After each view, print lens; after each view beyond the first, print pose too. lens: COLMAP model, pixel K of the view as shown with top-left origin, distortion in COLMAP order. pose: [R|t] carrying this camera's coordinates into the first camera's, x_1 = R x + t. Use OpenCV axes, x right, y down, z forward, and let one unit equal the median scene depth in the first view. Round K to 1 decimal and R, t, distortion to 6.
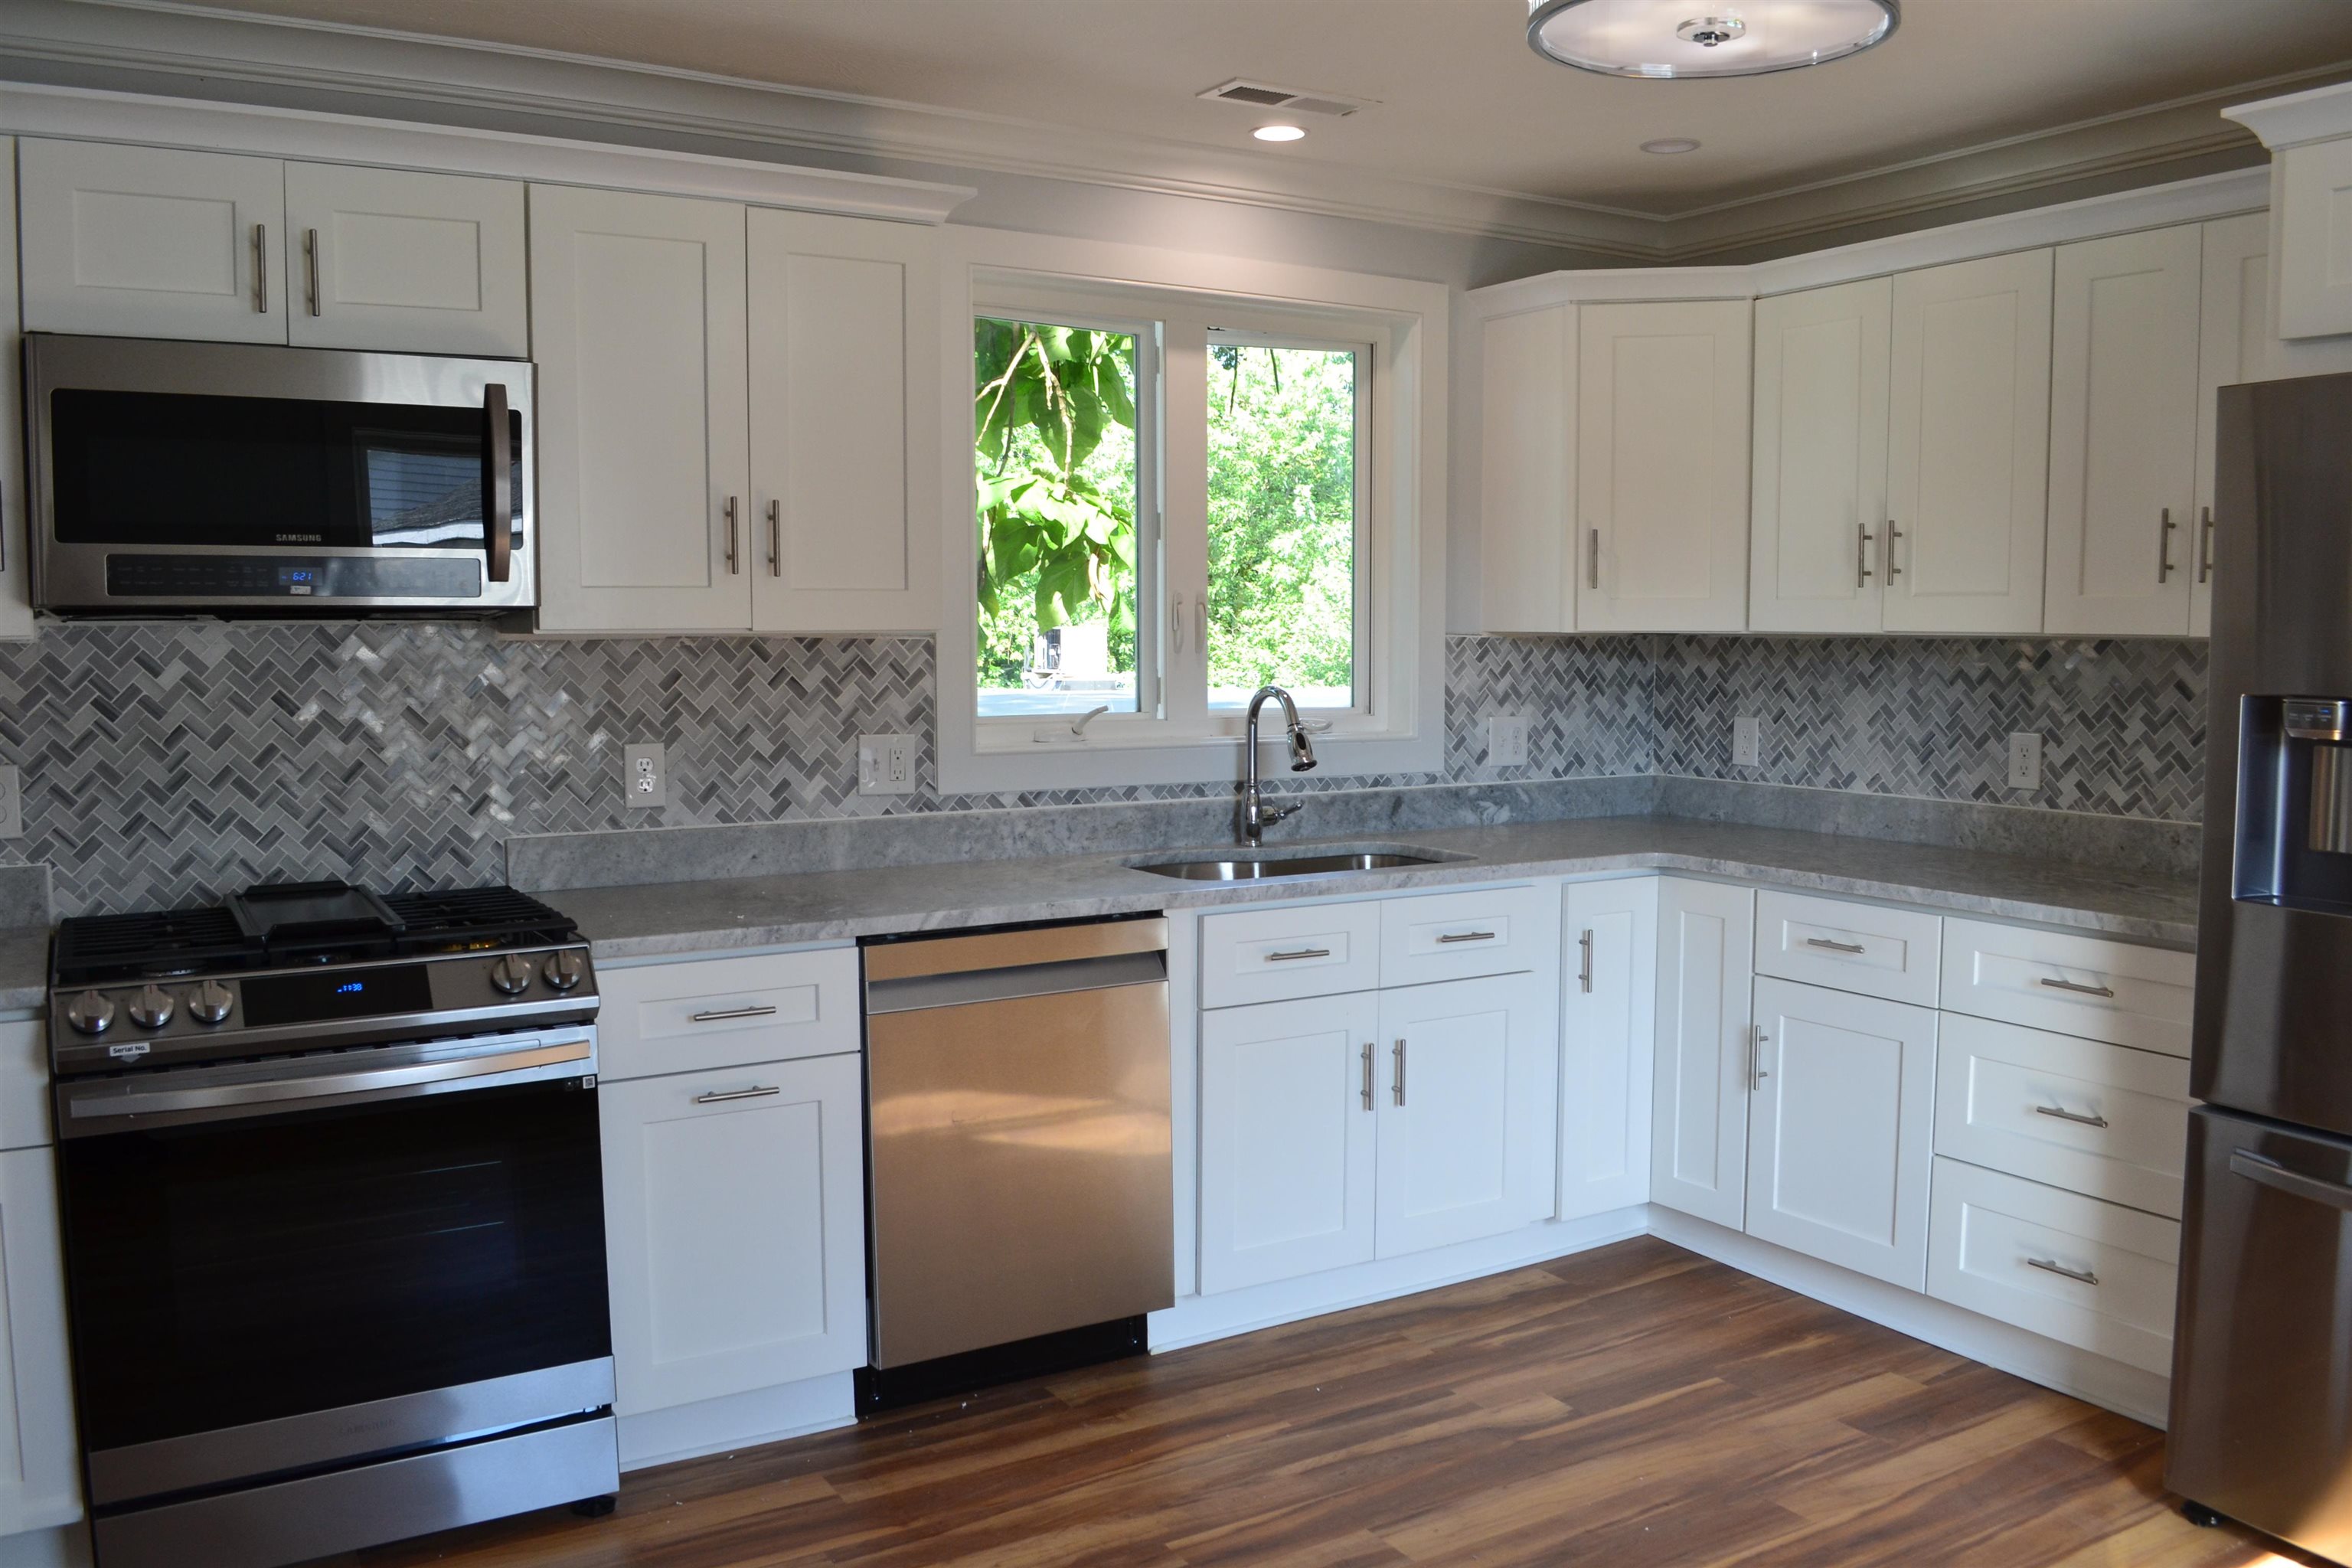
lens RADIAL K [[1887.9, 0, 1168.1], [0, 1887.9, 797.5], [0, 0, 1]] dist [-0.083056, 0.012051]
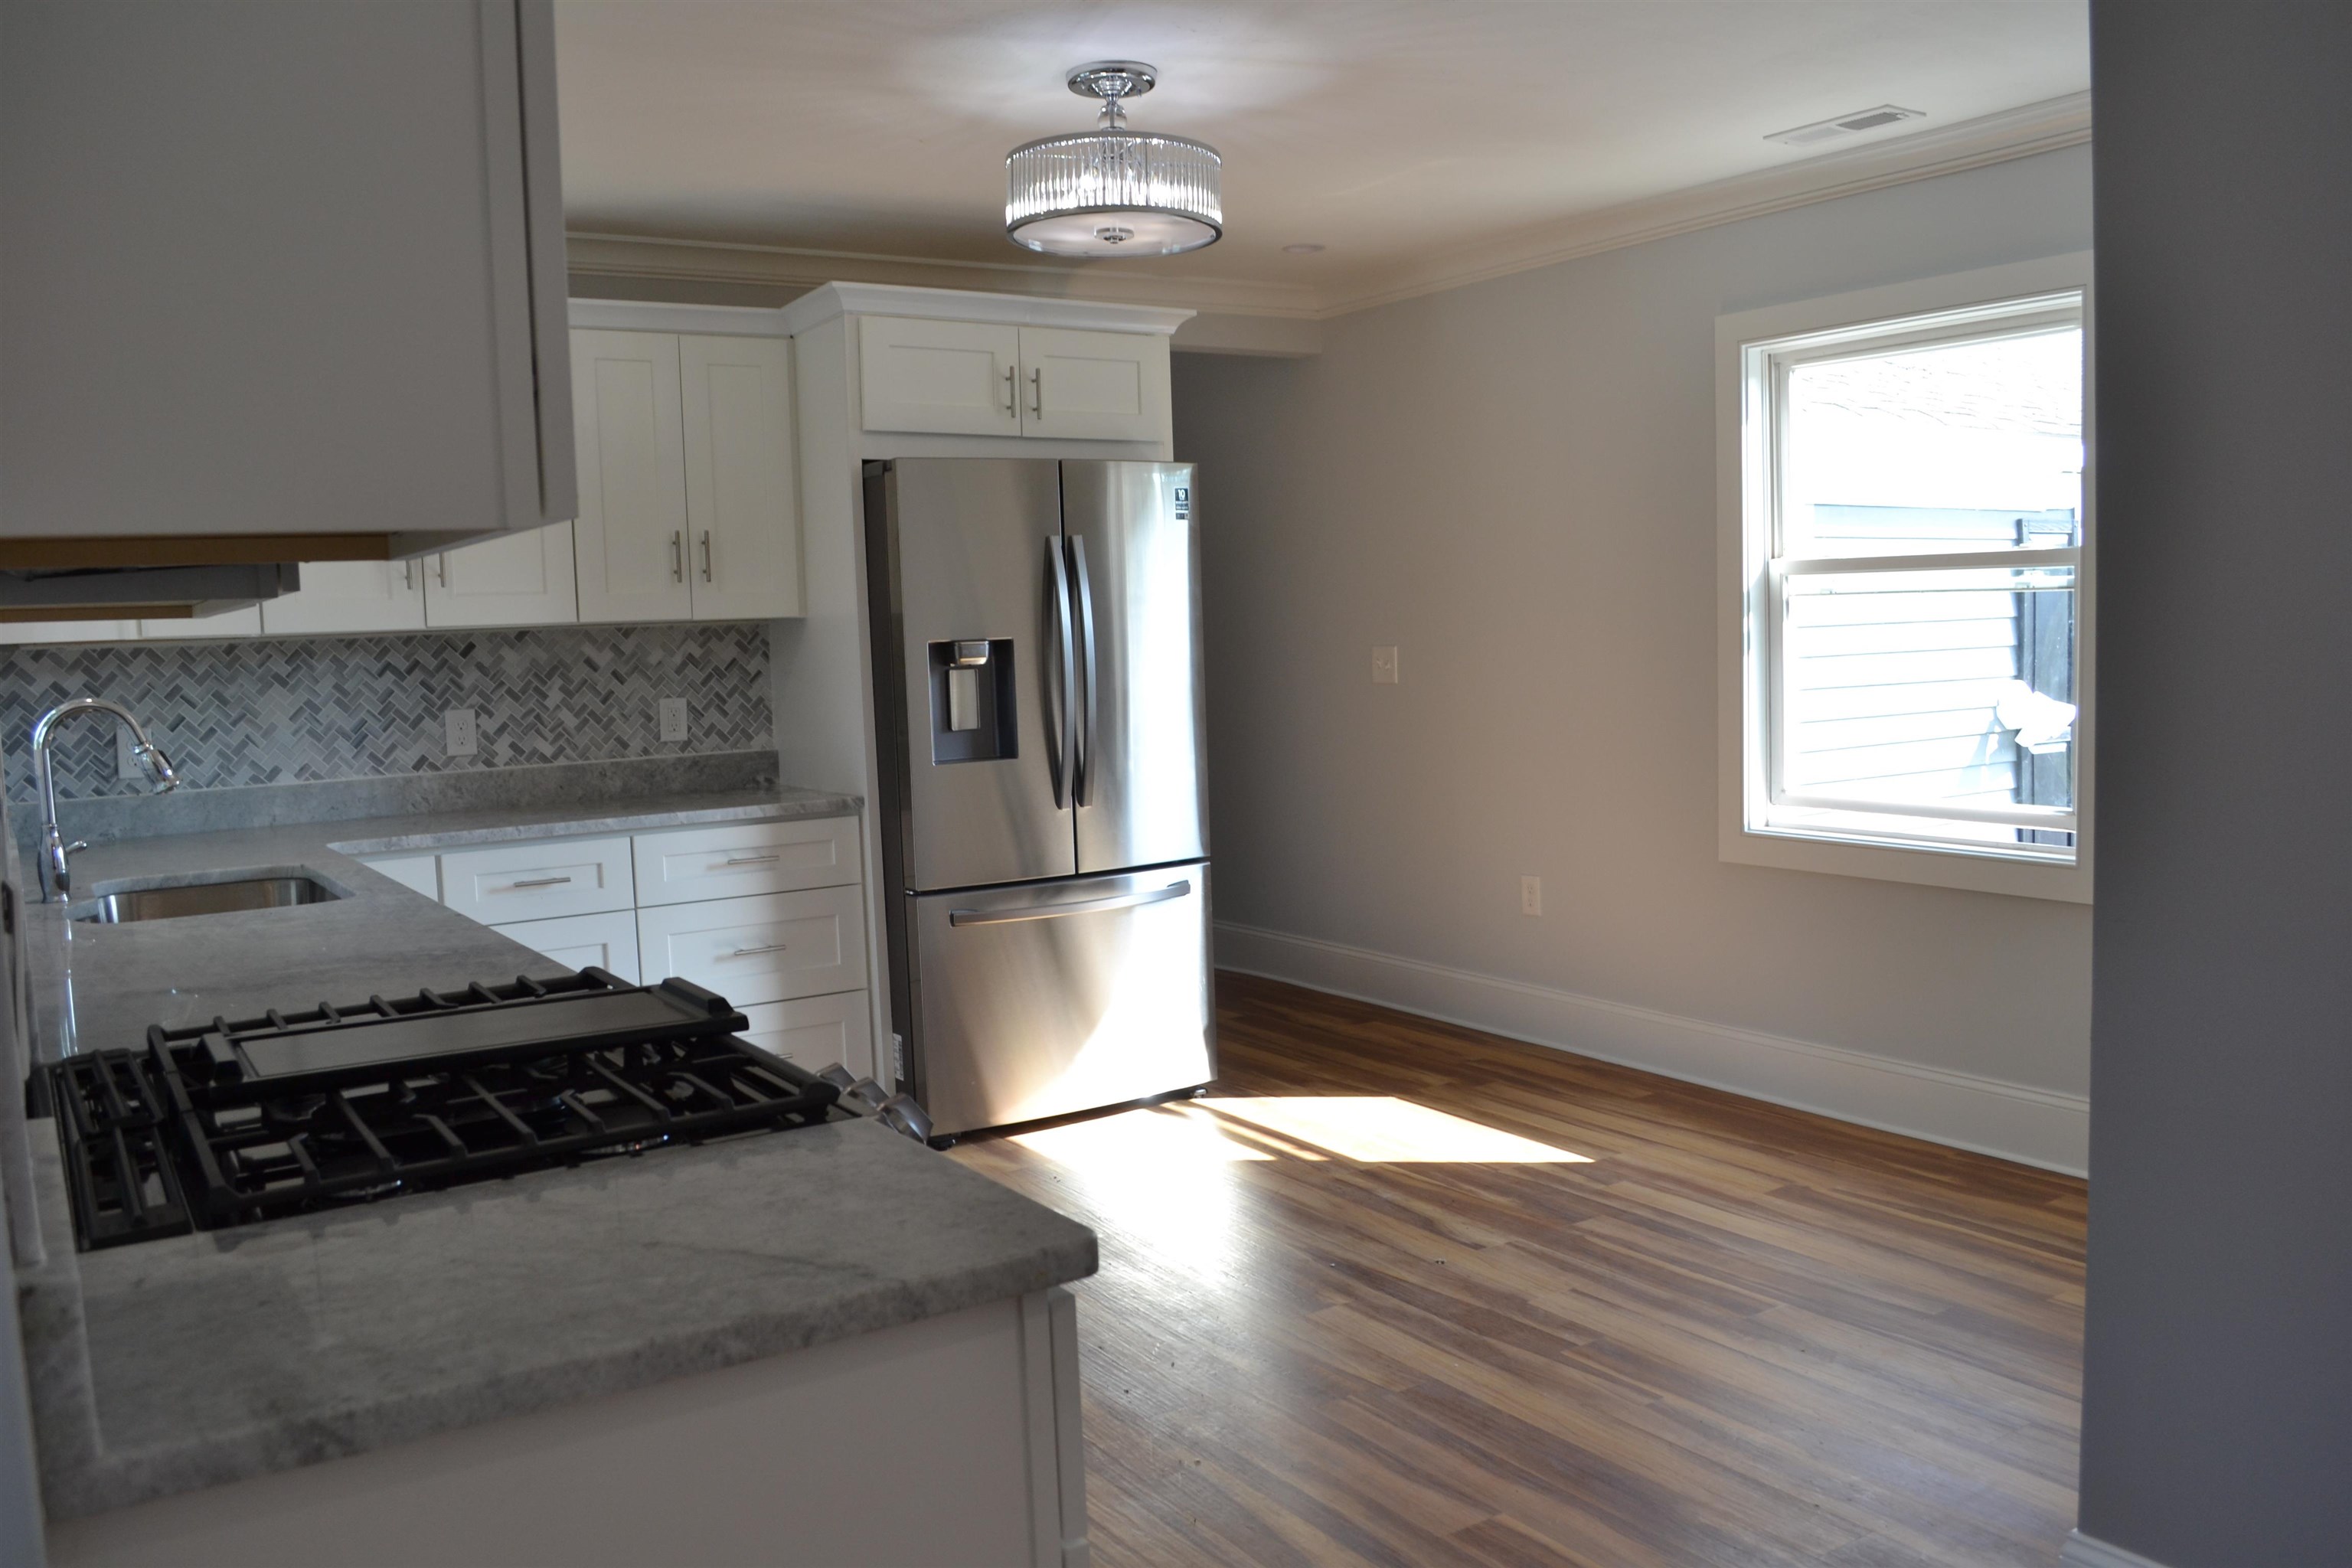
lens RADIAL K [[1887.9, 0, 1172.2], [0, 1887.9, 794.5], [0, 0, 1]] dist [-0.083056, 0.012051]
pose [[-0.034451, -0.086636, 0.995644, -0.866243], [0.127835, 0.987670, 0.090366, -0.033953], [-0.991197, 0.130391, -0.022951, 0.626337]]
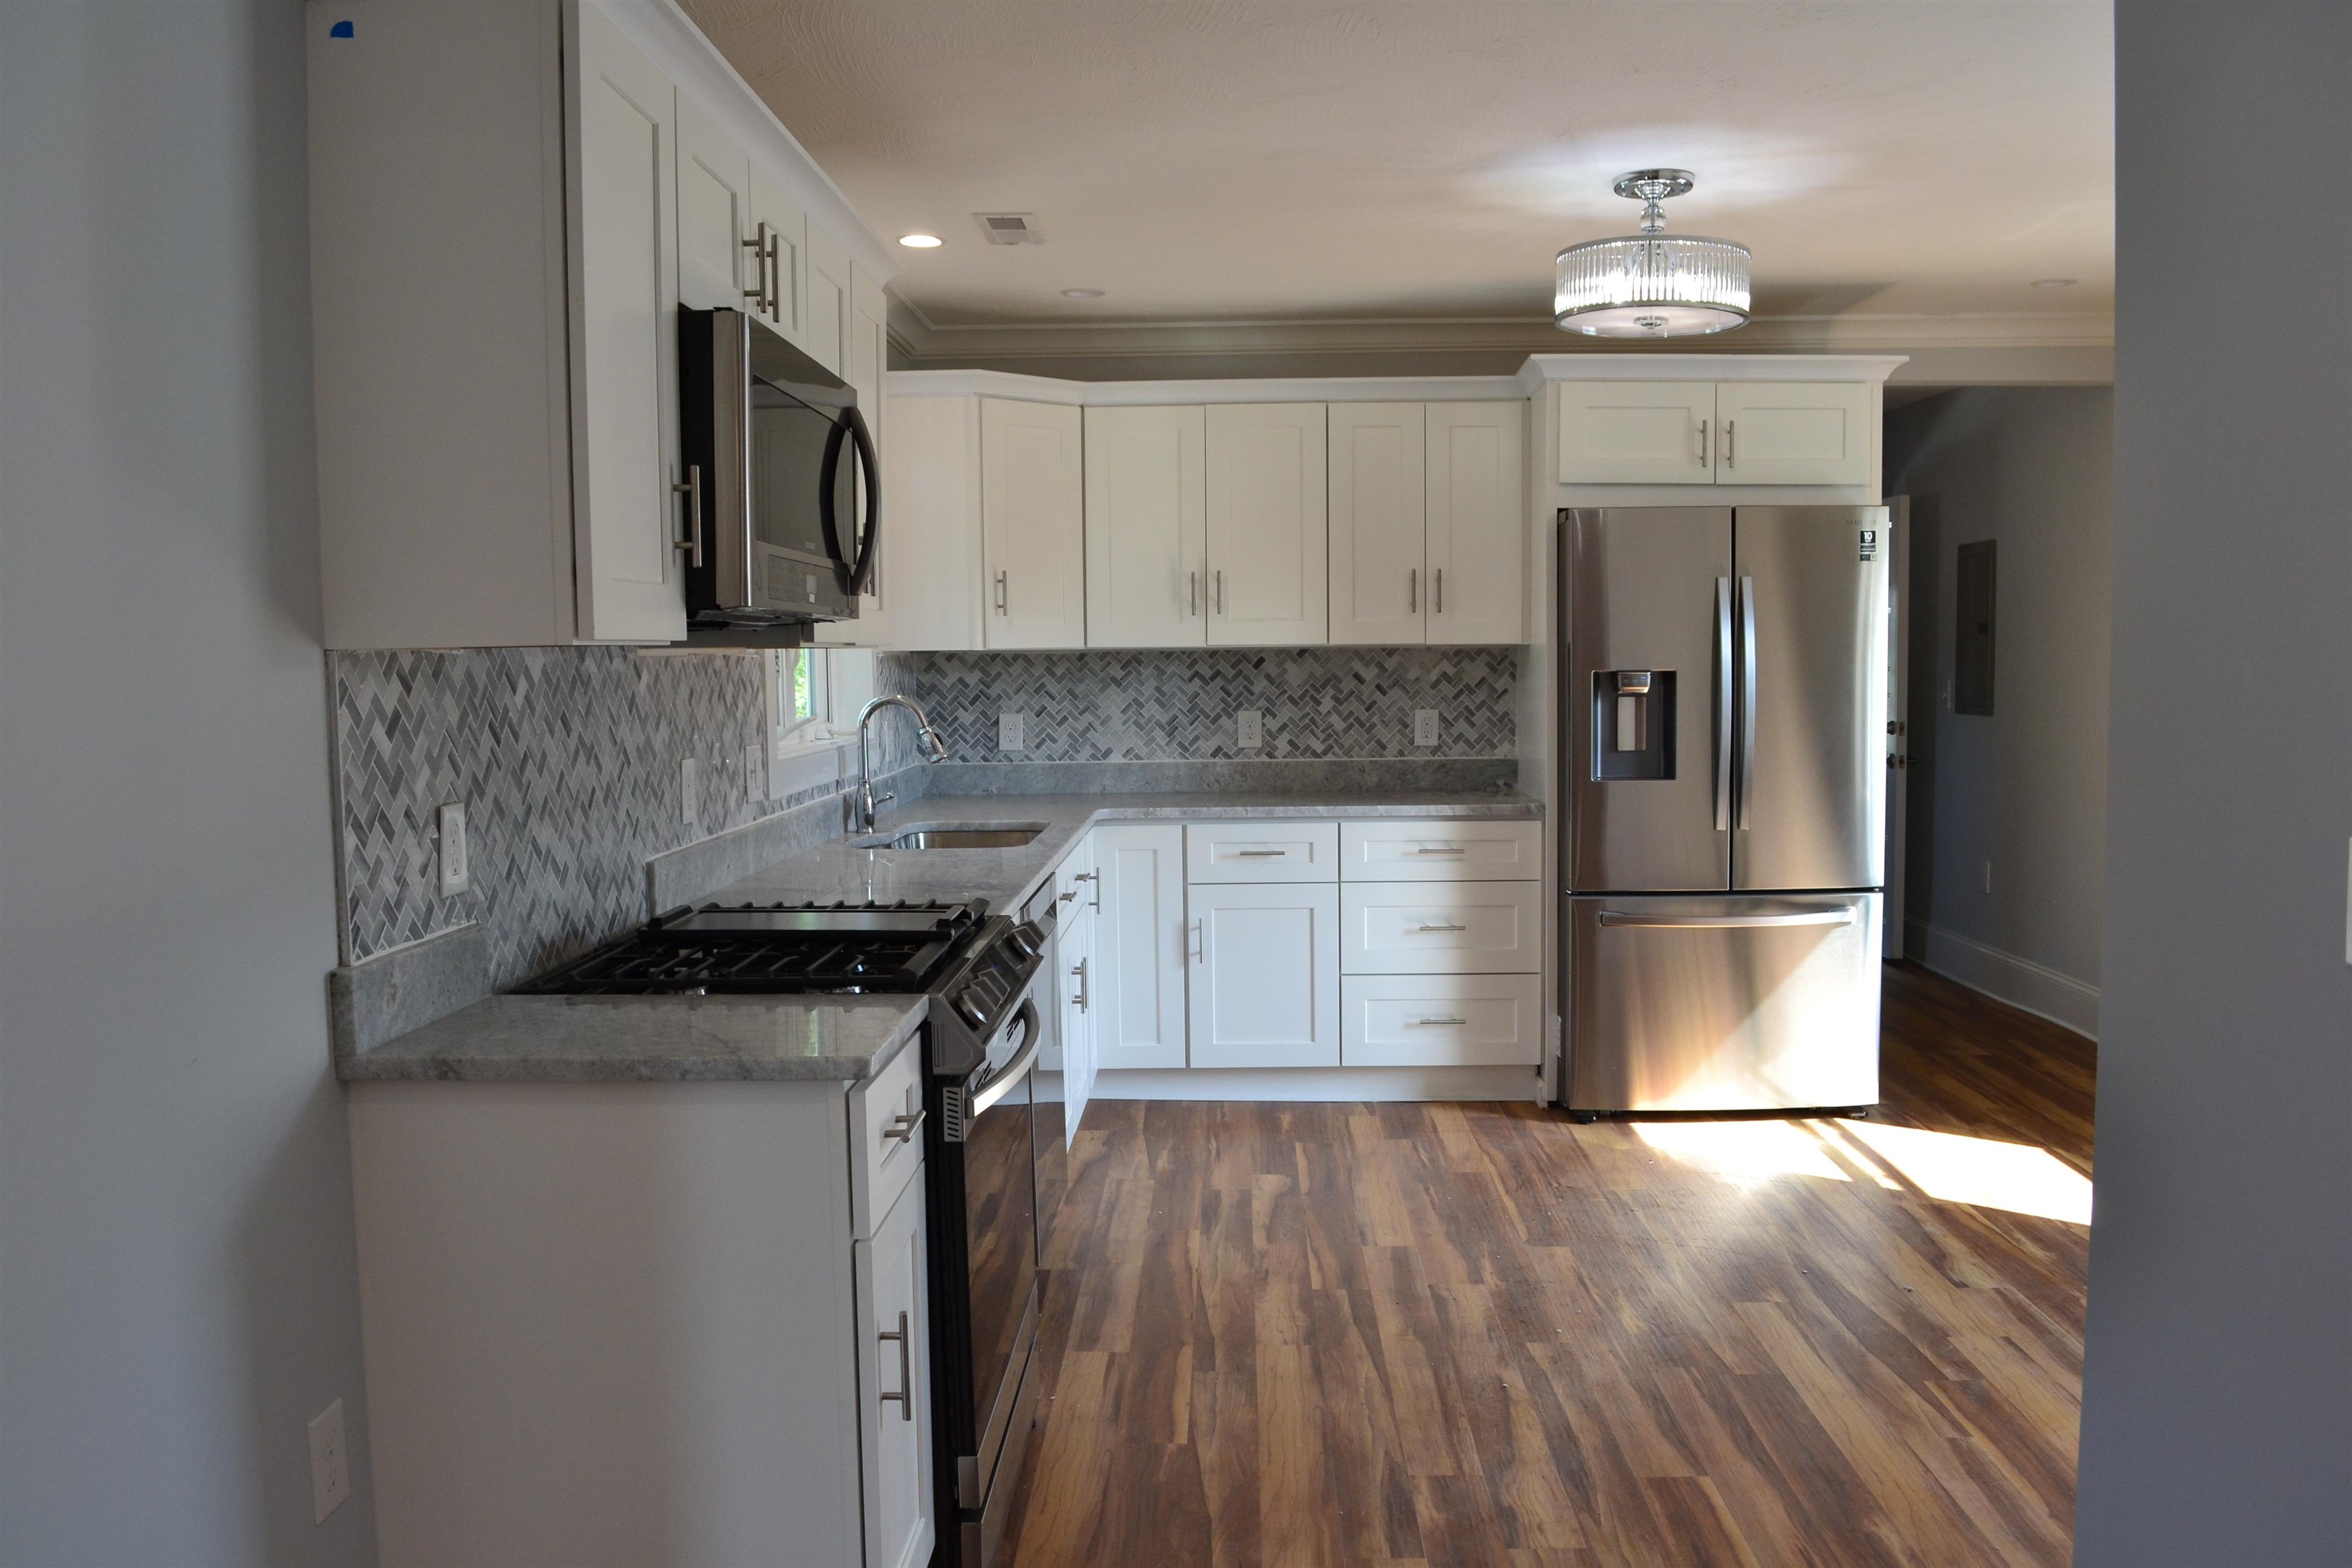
lens RADIAL K [[1887.9, 0, 1170.8], [0, 1887.9, 791.8], [0, 0, 1]] dist [-0.083056, 0.012051]
pose [[0.542713, -0.067616, 0.837192, -0.963581], [0.088291, 0.995825, 0.023193, -0.011607], [-0.835265, 0.061330, 0.546417, 0.232723]]
